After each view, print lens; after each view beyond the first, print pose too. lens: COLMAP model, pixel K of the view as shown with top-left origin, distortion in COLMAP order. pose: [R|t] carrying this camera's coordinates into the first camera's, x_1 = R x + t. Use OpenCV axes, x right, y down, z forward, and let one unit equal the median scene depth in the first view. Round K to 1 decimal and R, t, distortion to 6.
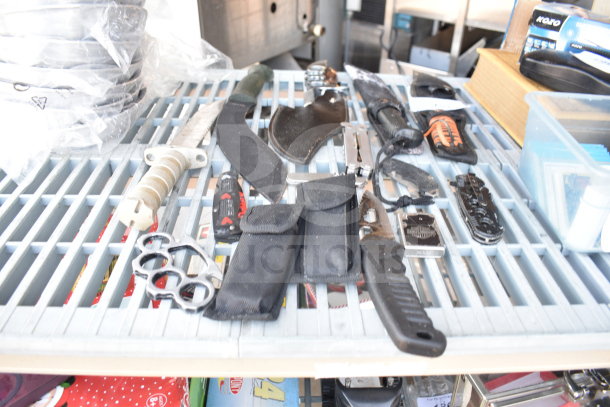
lens RADIAL K [[466.5, 0, 305.0], [0, 466.5, 203.5], [0, 0, 1]] dist [-0.095821, 0.007839]
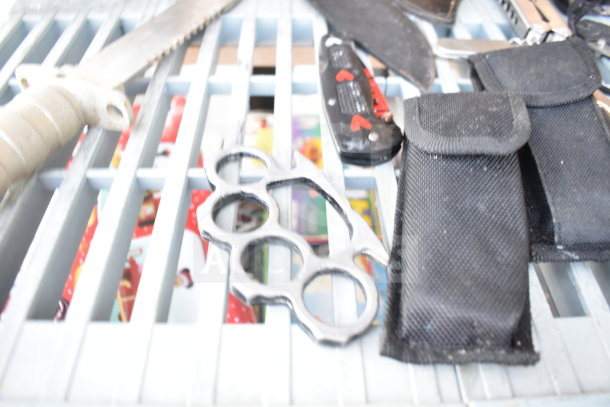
lens RADIAL K [[466.5, 0, 305.0], [0, 466.5, 203.5], [0, 0, 1]] dist [-0.095821, 0.007839]
pose [[0.999686, 0.006983, -0.024079, -0.165612], [-0.001049, 0.971240, 0.238099, 0.000649], [0.025049, -0.237999, 0.970942, 0.361140]]
